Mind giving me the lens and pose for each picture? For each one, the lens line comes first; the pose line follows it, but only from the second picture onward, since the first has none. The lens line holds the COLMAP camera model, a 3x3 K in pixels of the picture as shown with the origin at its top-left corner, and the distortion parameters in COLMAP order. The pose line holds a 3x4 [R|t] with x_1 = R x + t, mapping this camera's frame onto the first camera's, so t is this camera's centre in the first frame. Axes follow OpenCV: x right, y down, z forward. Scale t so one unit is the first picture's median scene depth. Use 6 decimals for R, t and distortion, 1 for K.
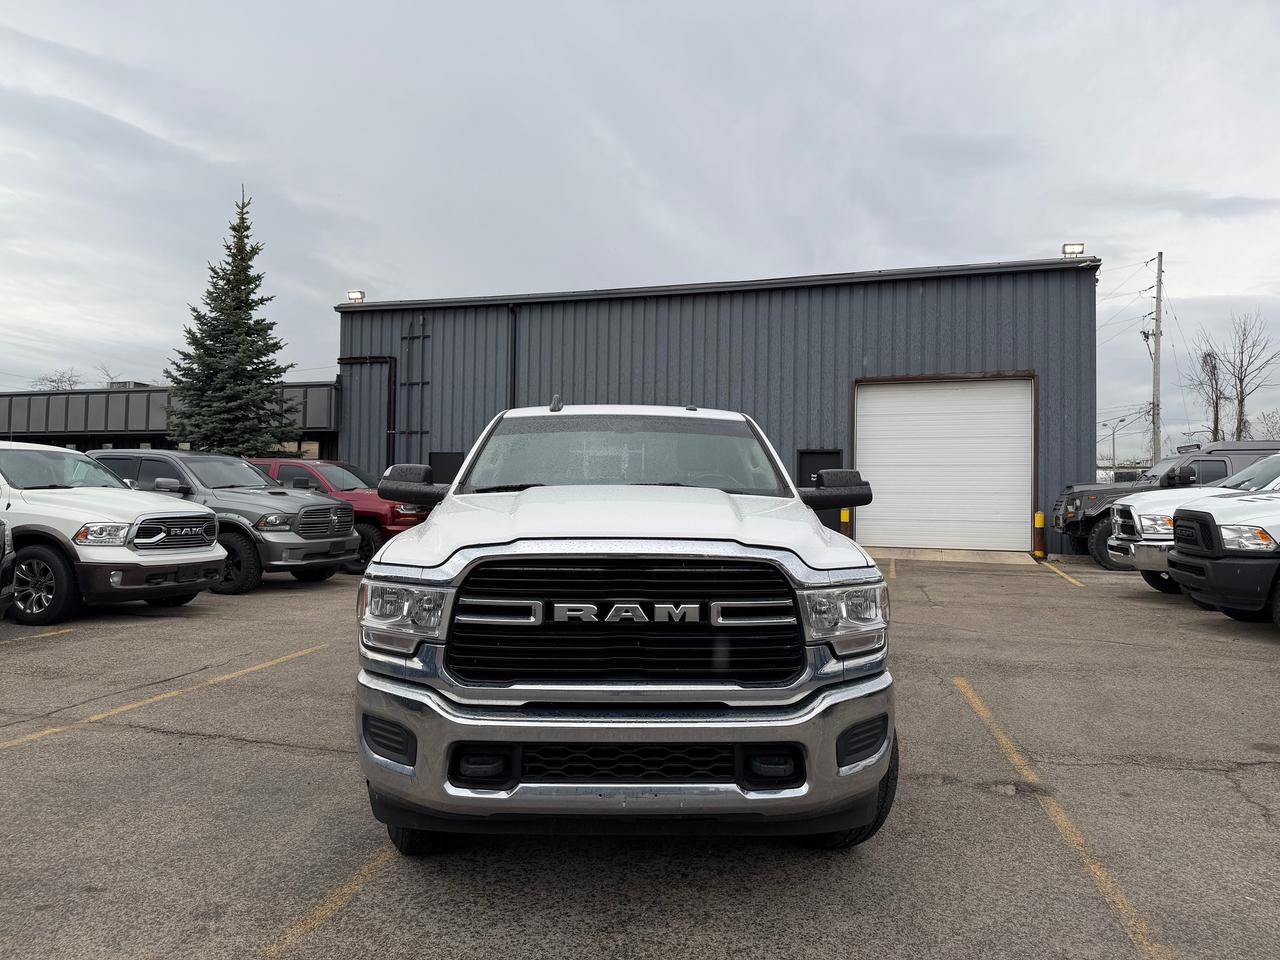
lens RADIAL K [[895.1, 0, 634.7], [0, 895.1, 477.8], [0, 0, 1]] dist [0.034623, -0.046478]
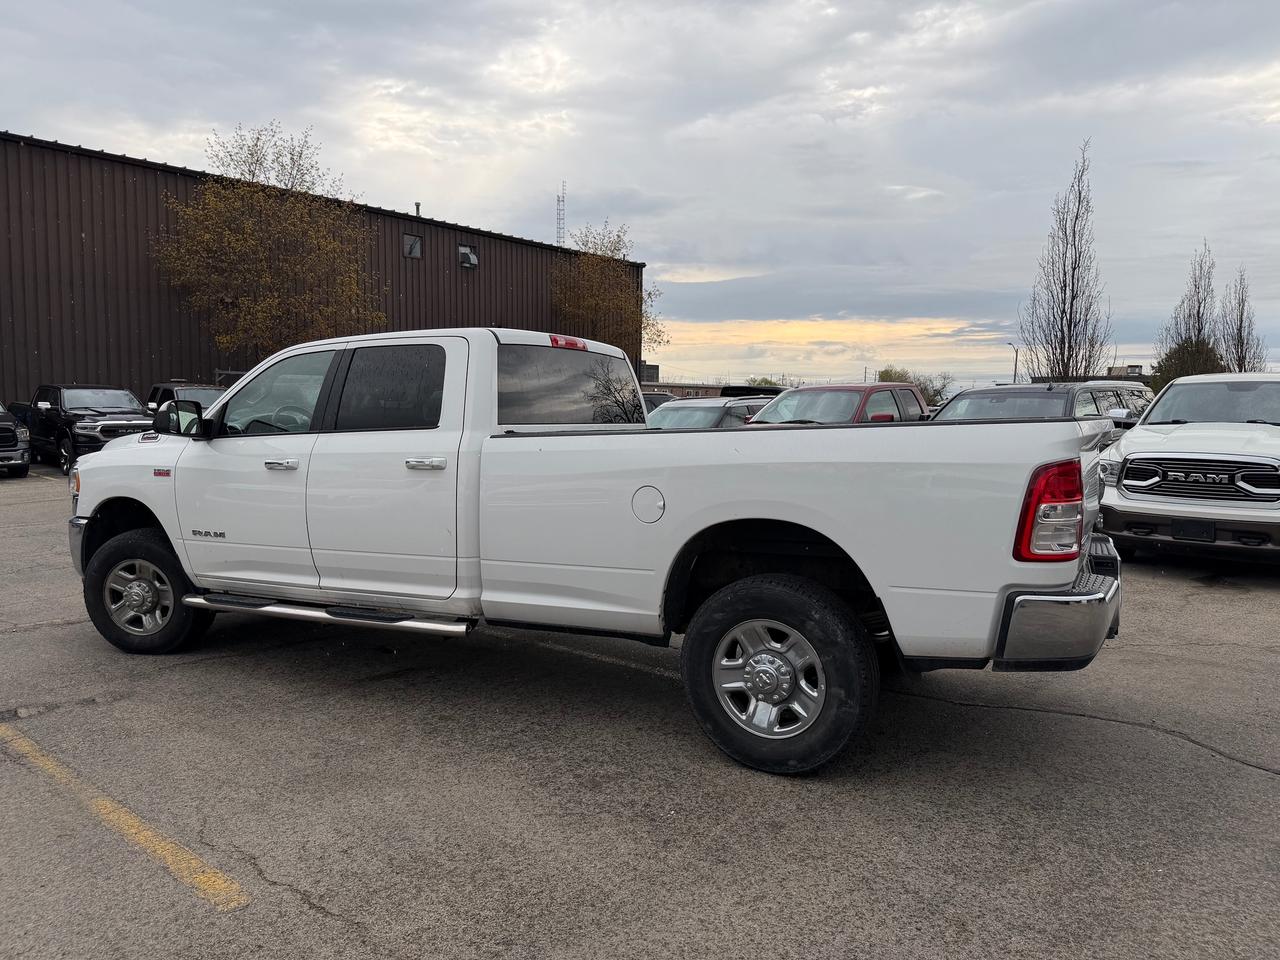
lens RADIAL K [[895.1, 0, 640.1], [0, 895.1, 475.5], [0, 0, 1]] dist [0.034623, -0.046478]
pose [[-0.491320, 0.043020, -0.869916, 0.449825], [0.009536, 0.998985, 0.044017, 0.018777], [0.870927, 0.013331, -0.491231, 0.998262]]
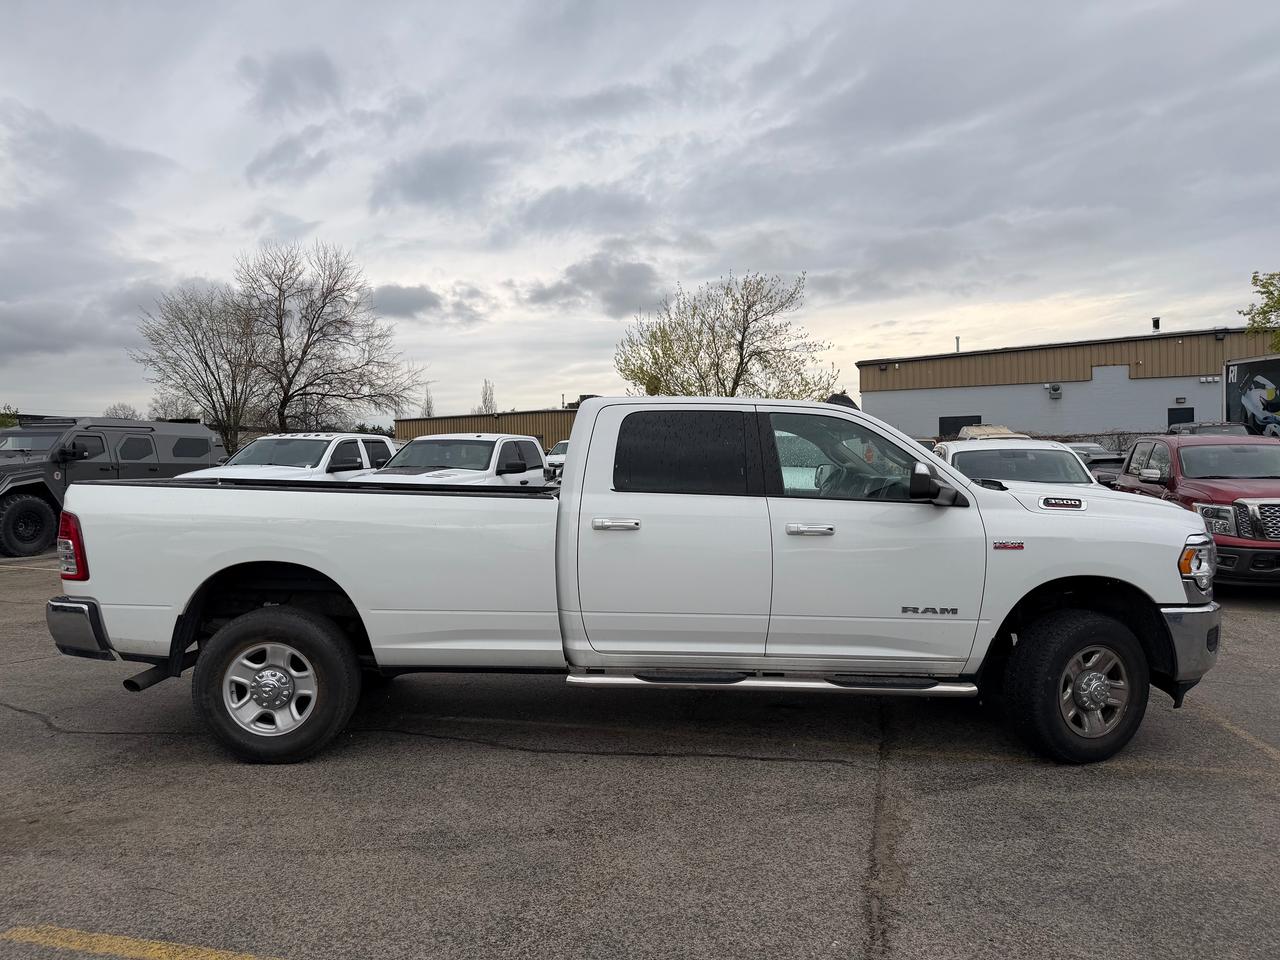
lens RADIAL K [[895.1, 0, 646.9], [0, 895.1, 494.2], [0, 0, 1]] dist [0.034623, -0.046478]
pose [[0.000403, -0.038484, 0.999259, -0.604474], [-0.015314, 0.999142, 0.038485, -0.006031], [-0.999883, -0.015318, -0.000187, 0.647639]]
